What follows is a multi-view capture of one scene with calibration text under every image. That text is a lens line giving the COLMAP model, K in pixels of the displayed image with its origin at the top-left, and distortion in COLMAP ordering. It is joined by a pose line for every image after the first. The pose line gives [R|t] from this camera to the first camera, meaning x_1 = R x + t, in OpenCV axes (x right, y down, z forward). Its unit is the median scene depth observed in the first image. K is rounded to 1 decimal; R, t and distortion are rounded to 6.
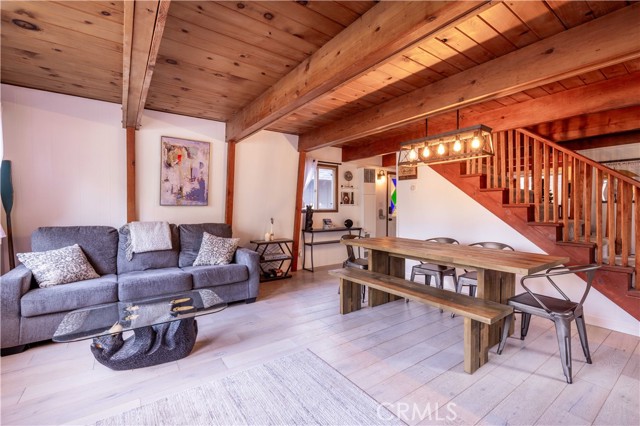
lens RADIAL K [[280.7, 0, 319.3], [0, 280.7, 209.8], [0, 0, 1]] dist [0.011536, 0.000176]
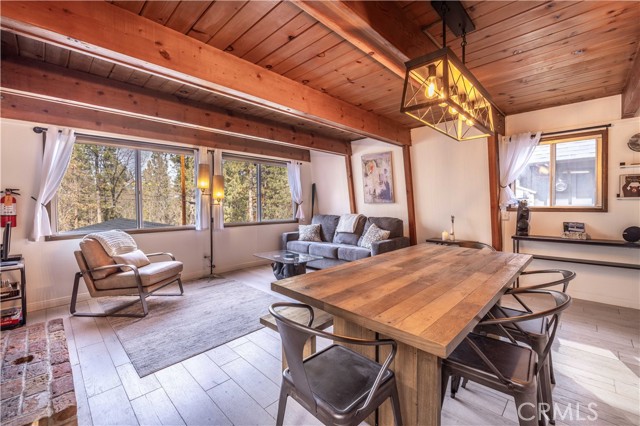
lens RADIAL K [[280.7, 0, 319.2], [0, 280.7, 210.7], [0, 0, 1]] dist [0.011536, 0.000176]
pose [[0.156235, 0.014270, -0.987617, 0.748536], [-0.010049, 0.999867, 0.012857, 0.005907], [0.987669, 0.007916, 0.156358, 0.487005]]
